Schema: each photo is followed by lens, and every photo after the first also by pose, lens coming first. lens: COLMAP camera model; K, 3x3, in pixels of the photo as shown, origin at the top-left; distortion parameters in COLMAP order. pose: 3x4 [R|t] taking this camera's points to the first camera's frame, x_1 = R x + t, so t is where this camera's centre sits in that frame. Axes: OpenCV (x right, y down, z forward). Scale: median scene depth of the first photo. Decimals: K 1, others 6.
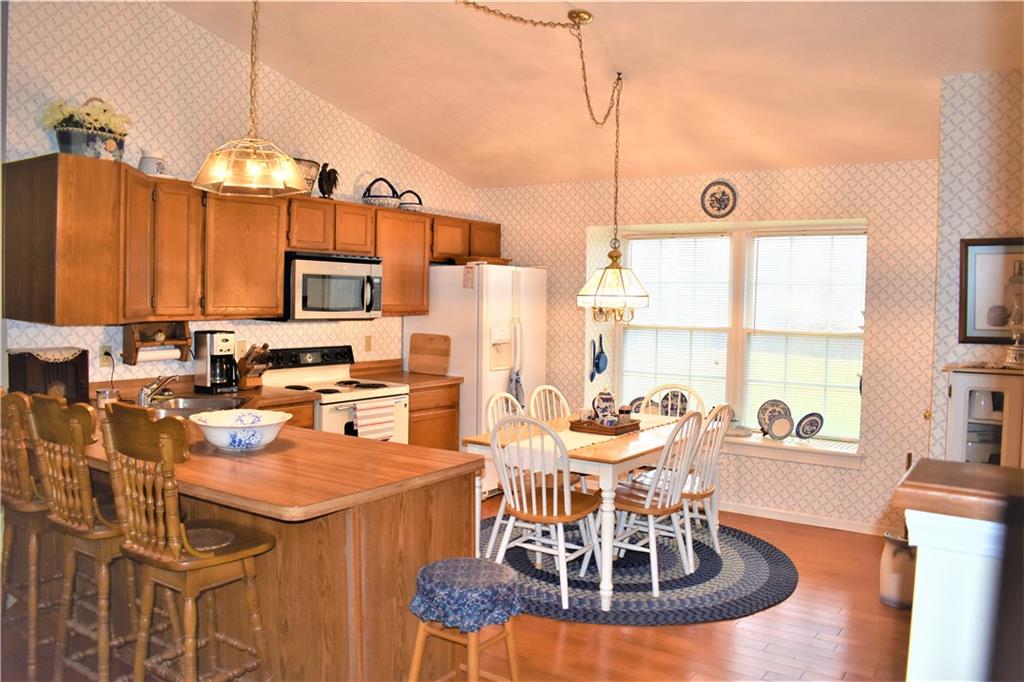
lens RADIAL K [[804.8, 0, 515.7], [0, 804.8, 344.1], [0, 0, 1]] dist [-0.083126, 0.004781]
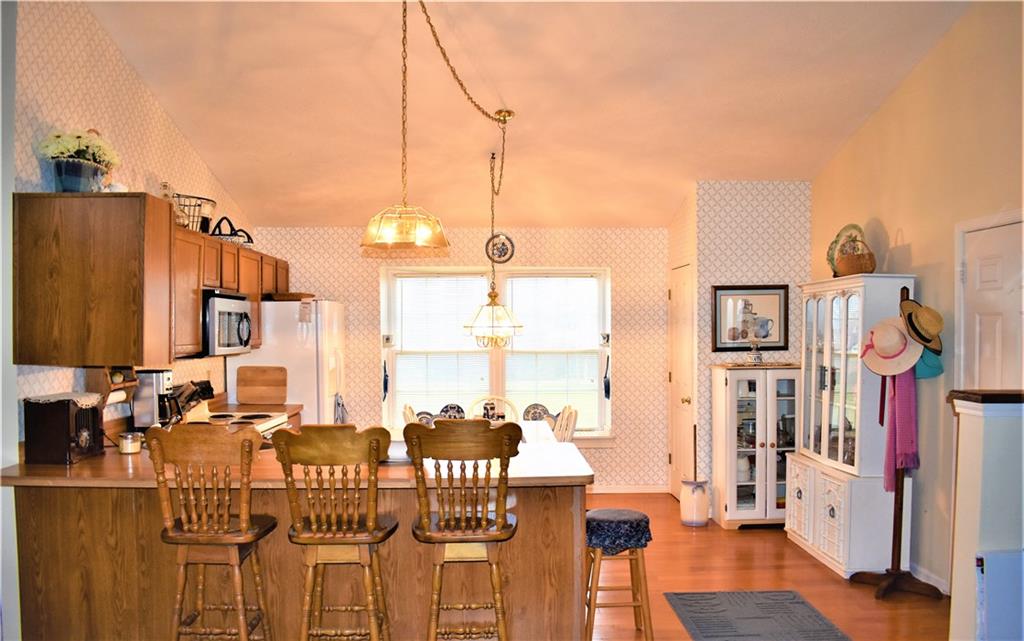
lens RADIAL K [[820.1, 0, 512.6], [0, 820.1, 351.4], [0, 0, 1]] dist [-0.076003, -0.000678]
pose [[0.806876, -0.037533, 0.589528, -0.544219], [0.051468, 0.998651, -0.006864, -0.008883], [-0.588475, 0.035880, 0.807719, -0.062442]]
